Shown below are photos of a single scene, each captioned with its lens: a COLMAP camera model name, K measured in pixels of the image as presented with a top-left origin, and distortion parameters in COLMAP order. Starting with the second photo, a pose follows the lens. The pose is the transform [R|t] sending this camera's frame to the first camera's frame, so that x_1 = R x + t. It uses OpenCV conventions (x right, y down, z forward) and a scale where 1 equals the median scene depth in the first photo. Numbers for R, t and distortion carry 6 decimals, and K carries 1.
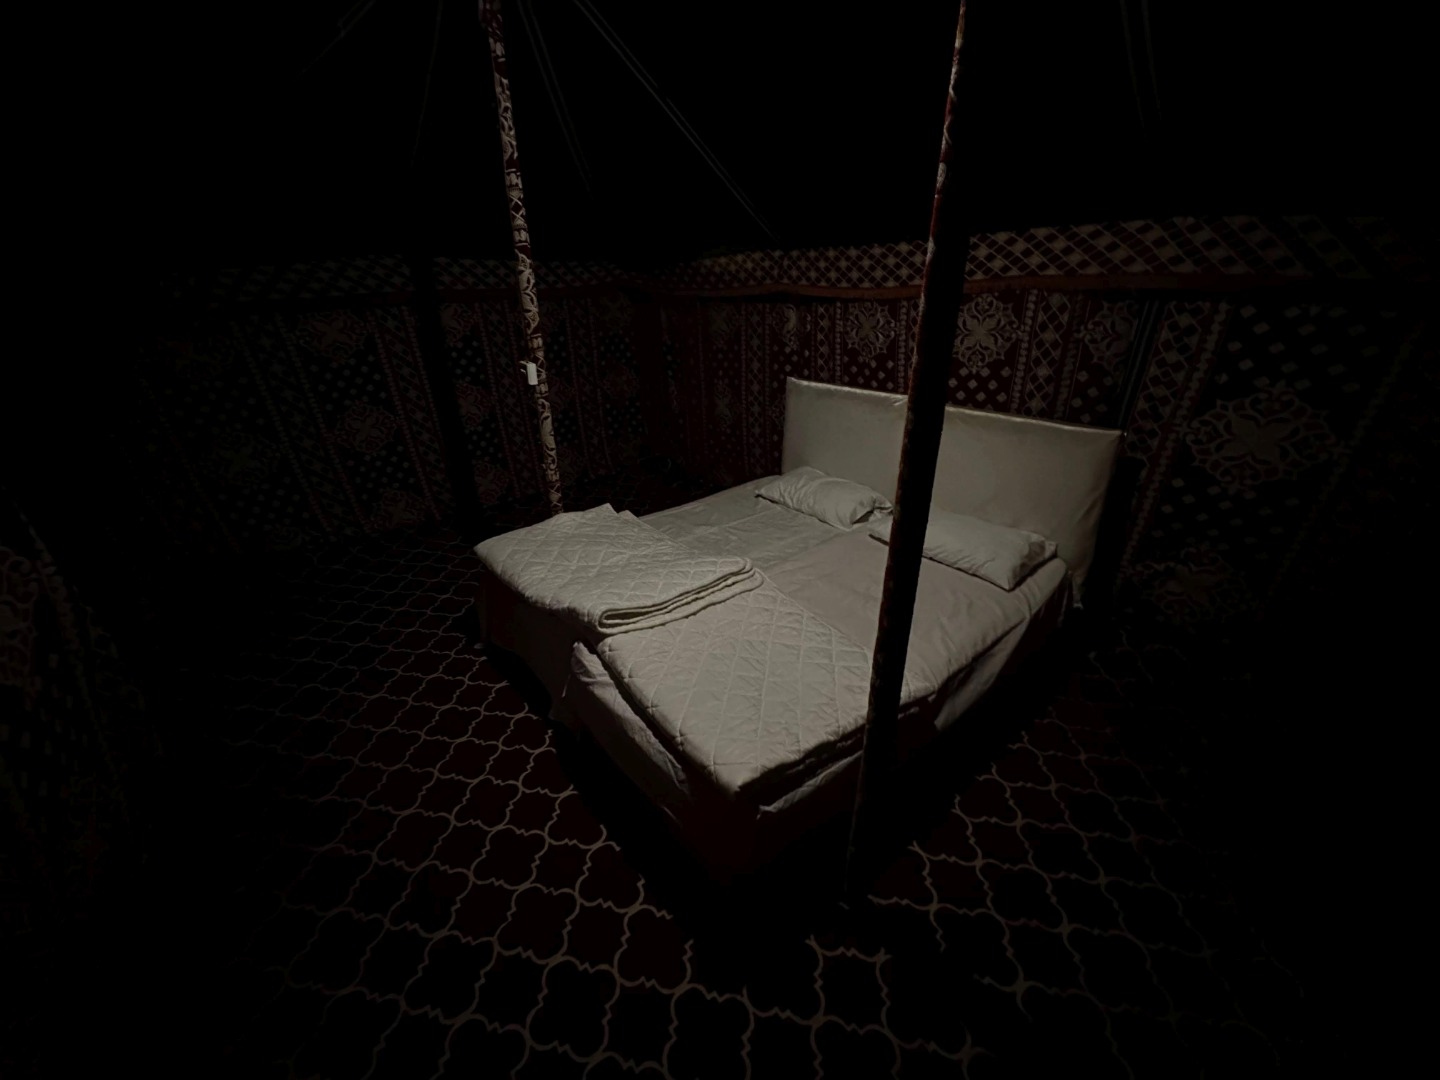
lens RADIAL K [[587.6, 0, 720.0], [0, 587.6, 540.0], [0, 0, 1]] dist [0.001302, -0.000078]
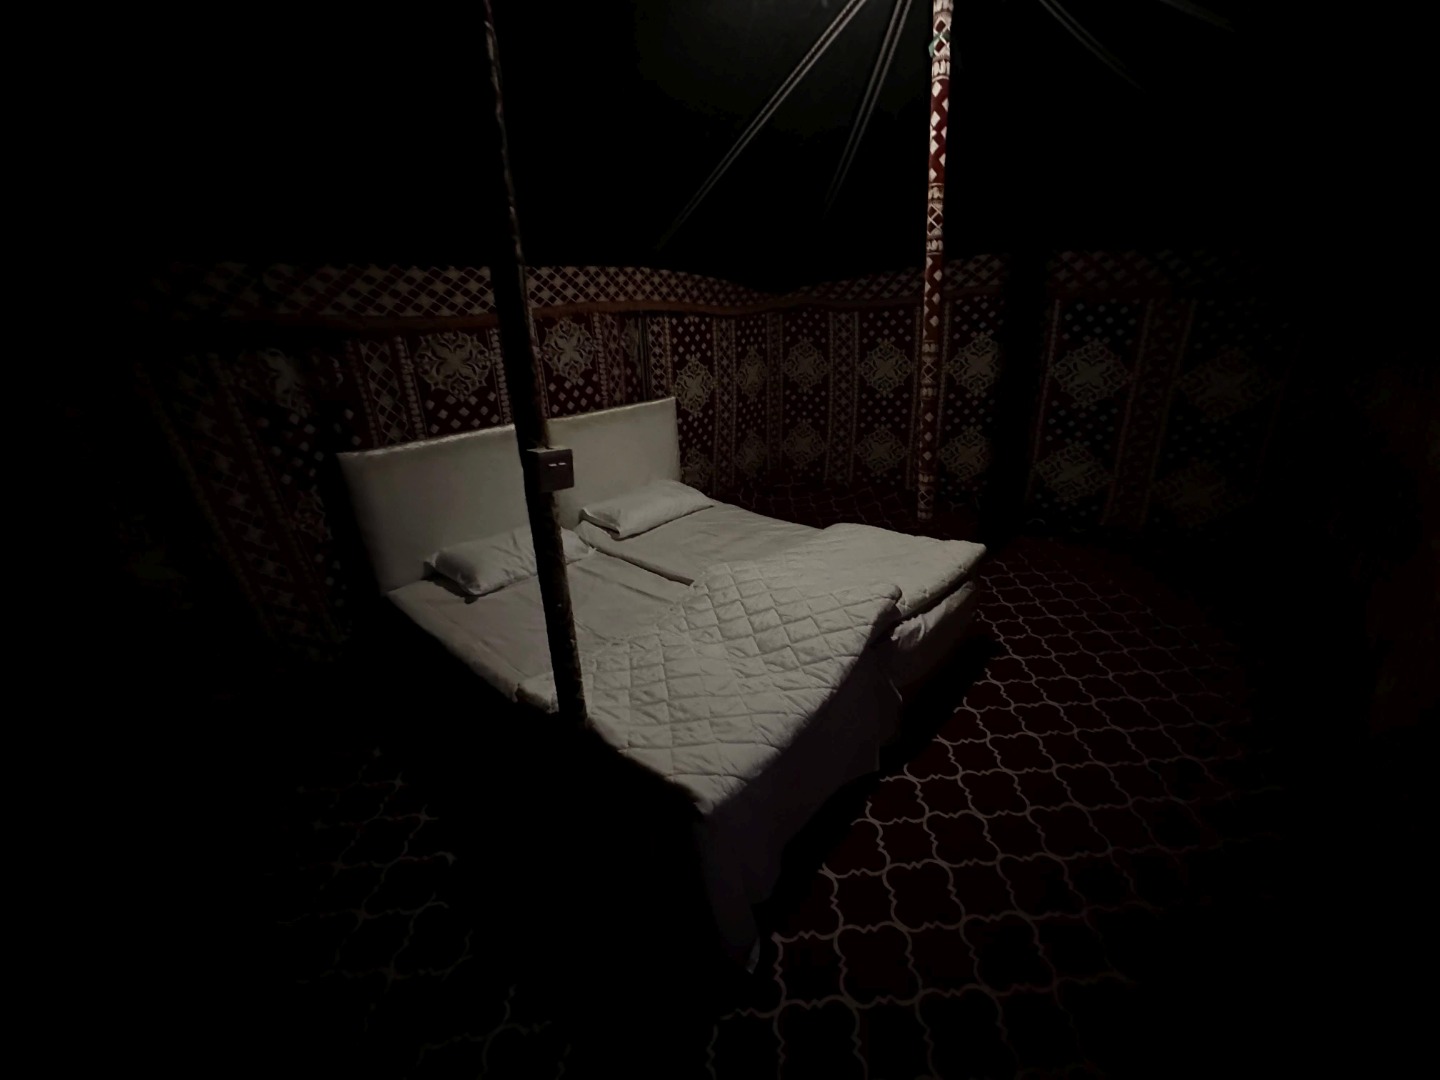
lens RADIAL K [[587.6, 0, 720.0], [0, 587.6, 540.0], [0, 0, 1]] dist [0.001302, -0.000078]
pose [[-0.180957, -0.340225, 0.922769, -0.831936], [0.432321, 0.815230, 0.385354, -0.370997], [-0.883376, 0.468665, -0.000435, 0.926794]]
